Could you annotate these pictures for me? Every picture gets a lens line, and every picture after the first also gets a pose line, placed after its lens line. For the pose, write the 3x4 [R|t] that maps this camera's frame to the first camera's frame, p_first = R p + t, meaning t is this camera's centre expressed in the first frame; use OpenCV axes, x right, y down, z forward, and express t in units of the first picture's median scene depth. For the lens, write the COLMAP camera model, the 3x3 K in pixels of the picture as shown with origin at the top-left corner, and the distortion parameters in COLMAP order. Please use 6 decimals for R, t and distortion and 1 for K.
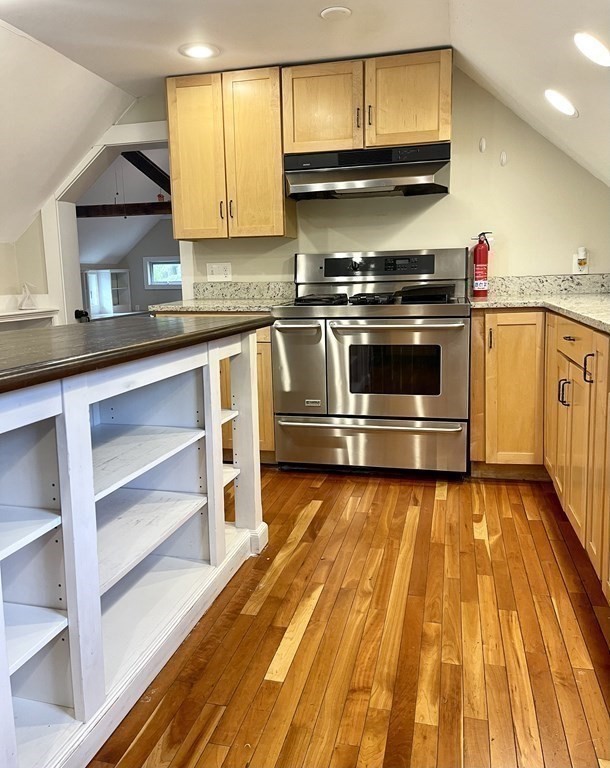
lens RADIAL K [[607.7, 0, 305.3], [0, 607.7, 381.2], [0, 0, 1]] dist [0.024639, -0.015984]
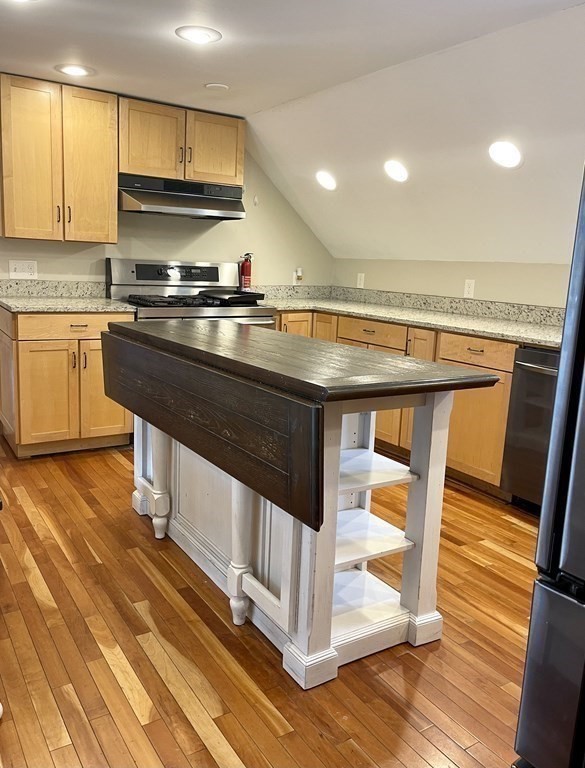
lens RADIAL K [[600.8, 0, 271.6], [0, 600.8, 390.5], [0, 0, 1]] dist [0.008968, -0.006515]
pose [[0.696929, -0.097680, 0.710456, -0.667788], [0.063229, 0.995192, 0.074802, -0.032608], [-0.714347, -0.007210, 0.699755, 0.006963]]
